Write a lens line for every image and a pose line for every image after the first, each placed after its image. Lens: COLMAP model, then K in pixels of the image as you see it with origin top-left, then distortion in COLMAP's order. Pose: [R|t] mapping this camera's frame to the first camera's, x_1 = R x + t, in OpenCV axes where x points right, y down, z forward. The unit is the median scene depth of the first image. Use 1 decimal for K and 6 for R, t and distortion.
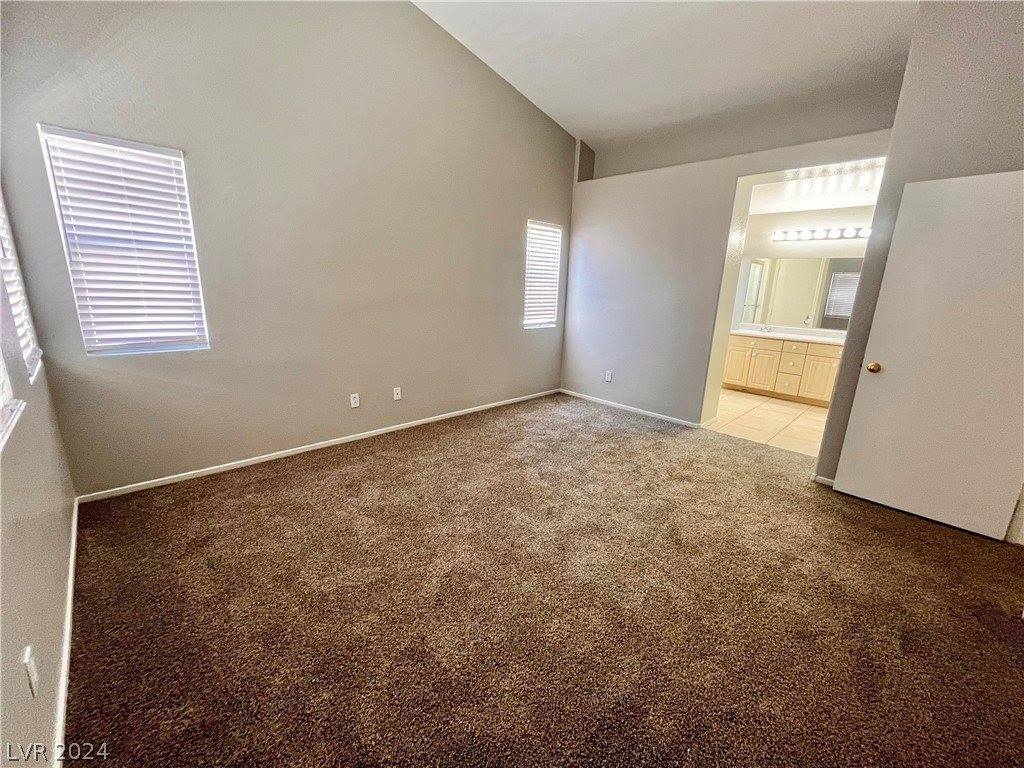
lens RADIAL K [[414.0, 0, 513.5], [0, 414.0, 388.1], [0, 0, 1]] dist [-0.001924, 0.000273]
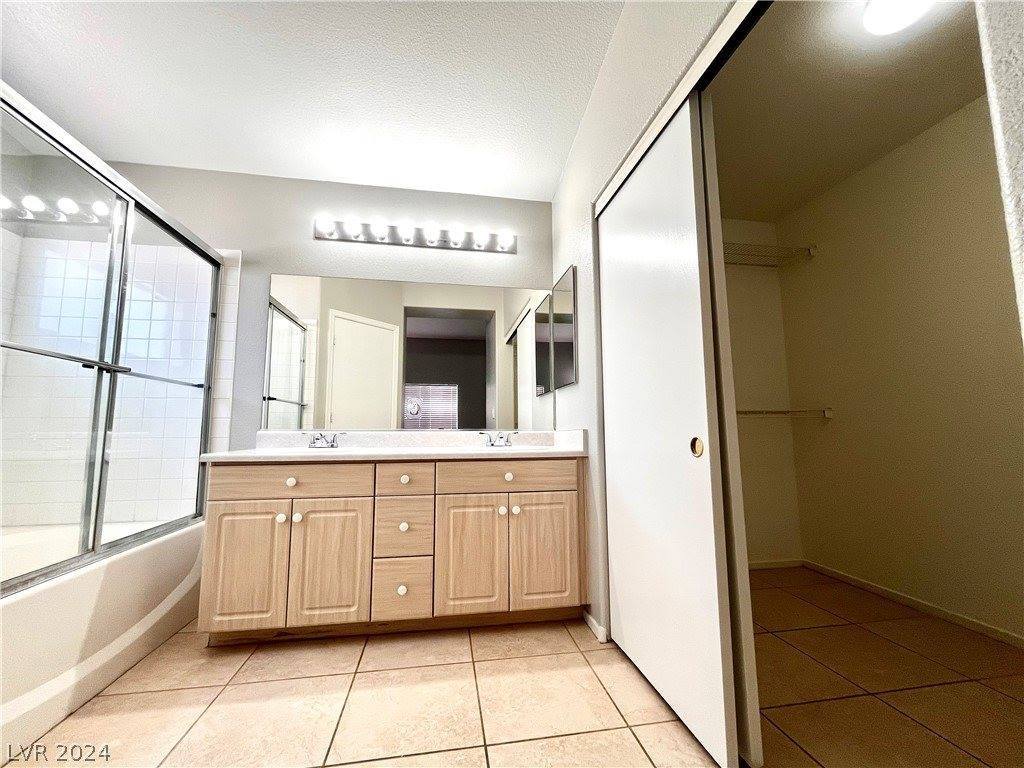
lens RADIAL K [[414.0, 0, 508.0], [0, 414.0, 385.1], [0, 0, 1]] dist [-0.001924, 0.000273]
pose [[0.573540, 0.059180, 0.817037, 0.402165], [0.211485, 0.952879, -0.217477, -0.073460], [-0.791407, 0.297523, 0.533999, 0.664619]]
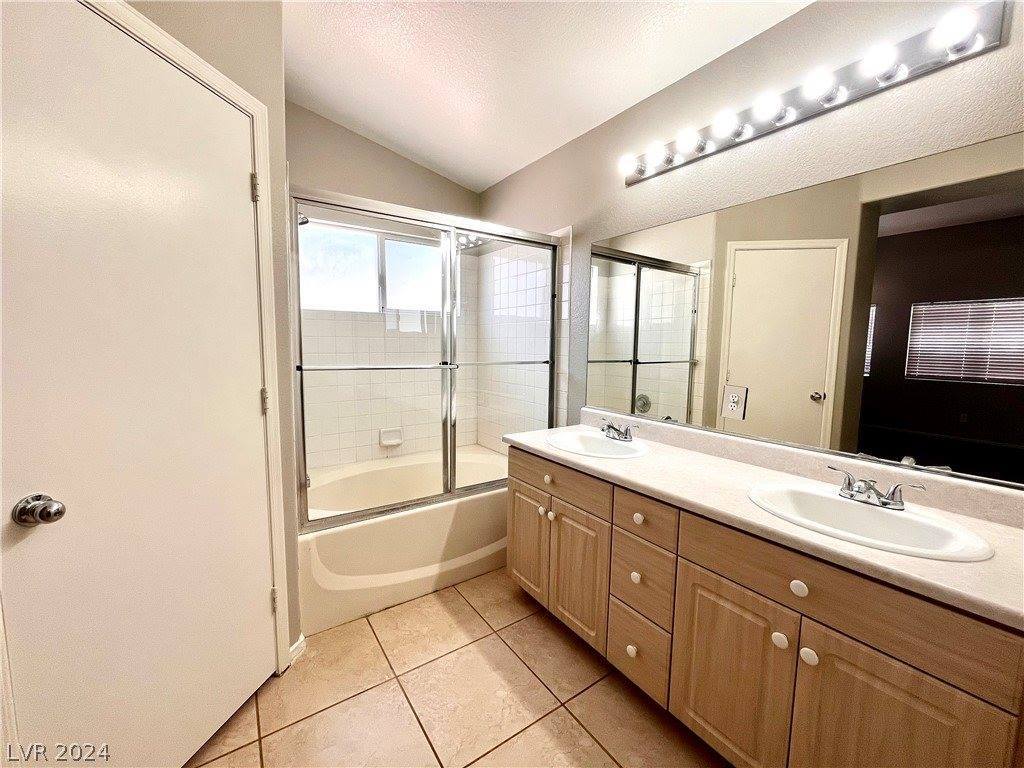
lens RADIAL K [[414.0, 0, 507.8], [0, 414.0, 384.9], [0, 0, 1]] dist [-0.001924, 0.000273]
pose [[0.984065, -0.001716, -0.177798, 0.600516], [-0.023472, 0.989949, -0.139465, -0.134497], [0.176250, 0.141416, 0.974134, 0.664795]]
